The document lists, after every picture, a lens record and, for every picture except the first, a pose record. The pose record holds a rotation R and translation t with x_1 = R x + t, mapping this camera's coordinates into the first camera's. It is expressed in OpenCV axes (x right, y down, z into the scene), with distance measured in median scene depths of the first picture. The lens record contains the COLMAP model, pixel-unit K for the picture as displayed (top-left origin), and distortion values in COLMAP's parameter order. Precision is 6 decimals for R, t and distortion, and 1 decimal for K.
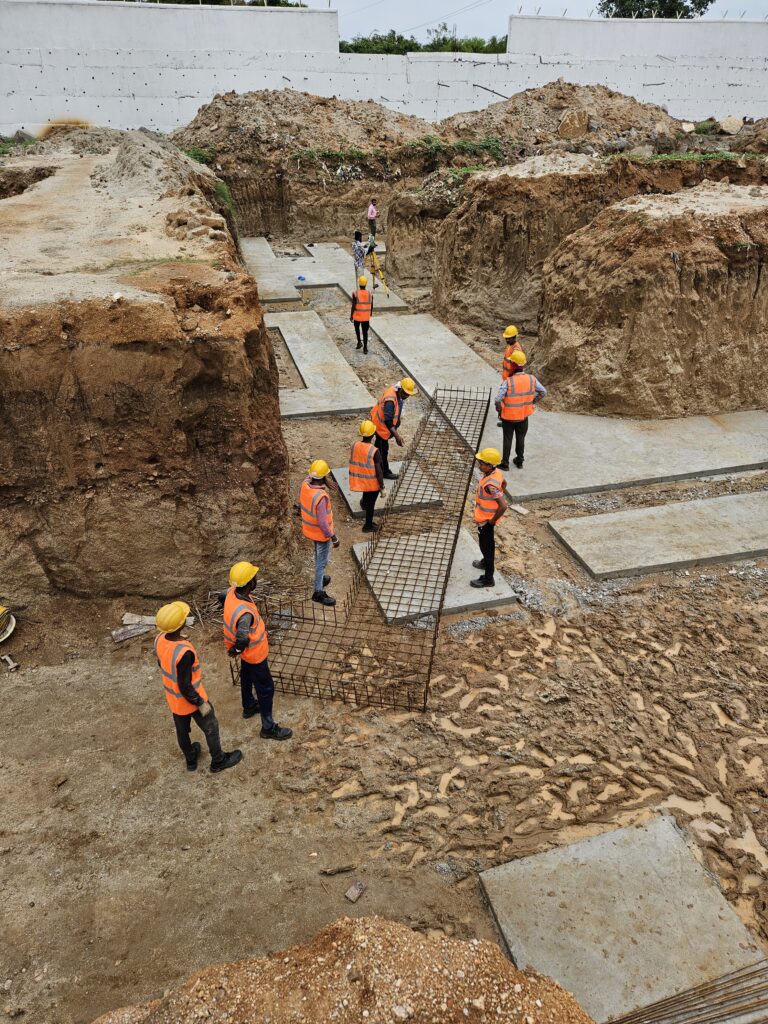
lens RADIAL K [[684.5, 0, 384.0], [0, 684.5, 512.0], [0, 0, 1]] dist [0.052696, -0.028106]
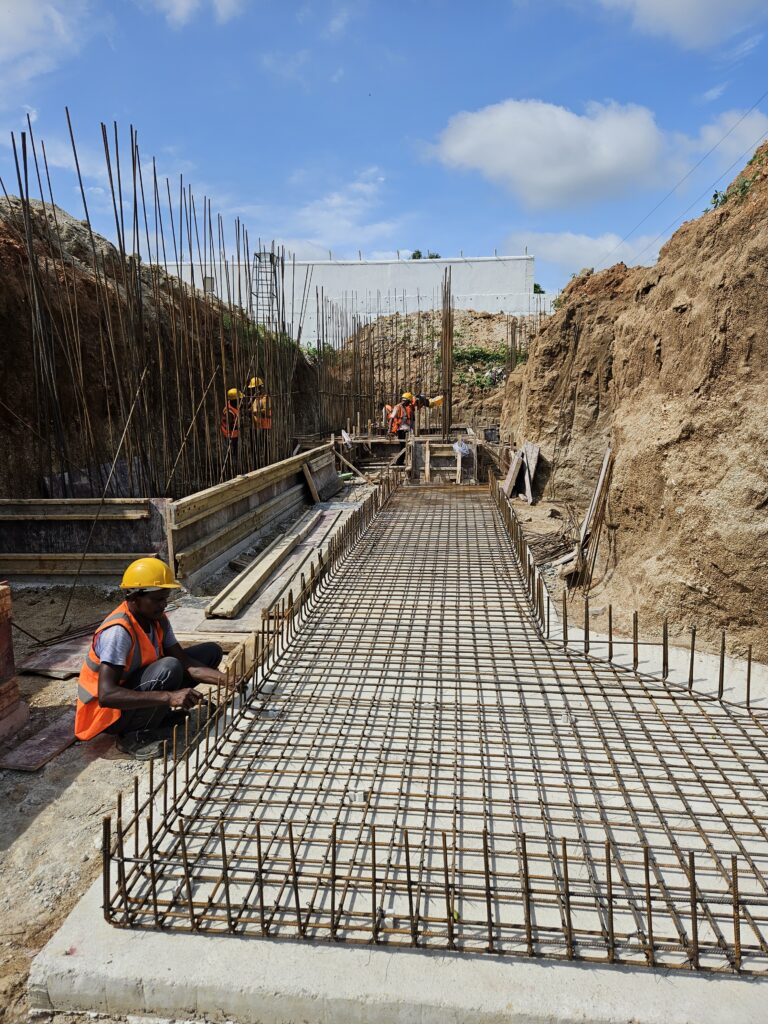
lens RADIAL K [[684.5, 0, 384.0], [0, 684.5, 512.0], [0, 0, 1]] dist [0.052696, -0.028106]
pose [[0.941540, 0.042919, -0.334155, 0.259541], [-0.158839, 0.931247, -0.327946, -0.071308], [0.297106, 0.361852, 0.883624, 0.646289]]
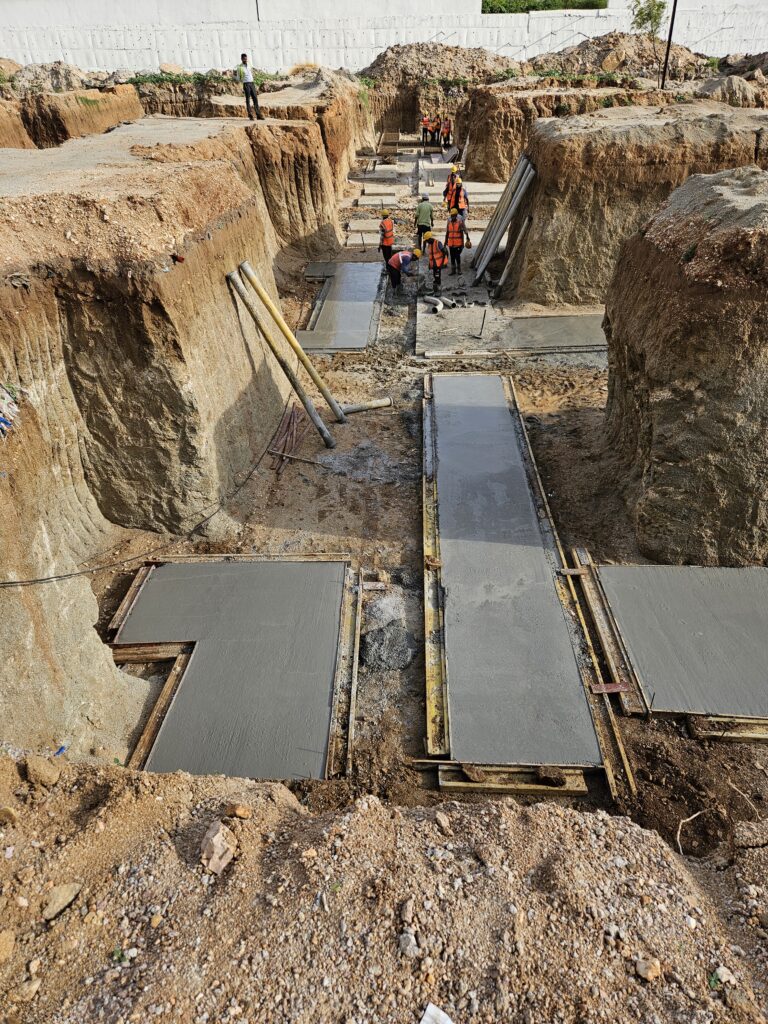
lens RADIAL K [[684.5, 0, 384.0], [0, 684.5, 512.0], [0, 0, 1]] dist [0.052696, -0.028106]
pose [[0.956322, 0.150180, -0.250786, 0.802289], [-0.134828, 0.987840, 0.077417, 0.903496], [0.259362, -0.040223, 0.964942, -1.586430]]
